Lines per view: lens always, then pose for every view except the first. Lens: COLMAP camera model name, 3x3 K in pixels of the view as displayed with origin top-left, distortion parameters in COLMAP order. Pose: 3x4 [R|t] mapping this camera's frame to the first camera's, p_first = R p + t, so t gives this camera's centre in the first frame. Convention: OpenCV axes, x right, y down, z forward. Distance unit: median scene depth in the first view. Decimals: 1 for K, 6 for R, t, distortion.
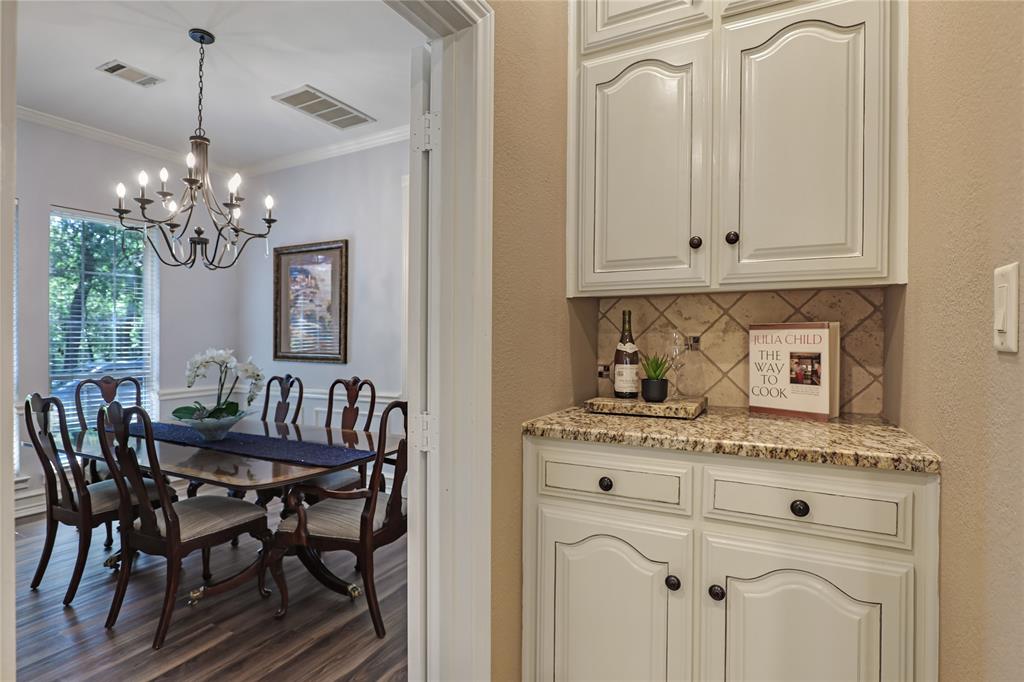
lens RADIAL K [[522.7, 0, 511.3], [0, 522.7, 335.0], [0, 0, 1]] dist [-0.019647, -0.000402]
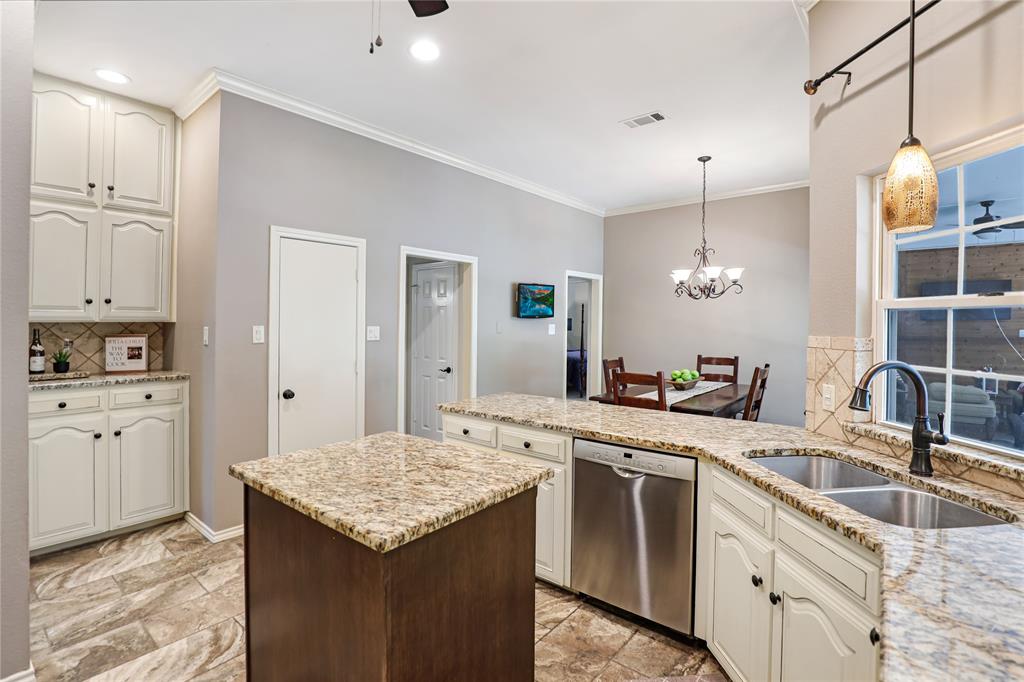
lens RADIAL K [[477.9, 0, 511.3], [0, 477.9, 322.6], [0, 0, 1]] dist [-0.016369, -0.000275]
pose [[0.210504, 0.002074, 0.977591, -1.308966], [-0.002653, 0.999995, -0.001550, -0.084894], [-0.977589, -0.002267, 0.210509, -1.285016]]
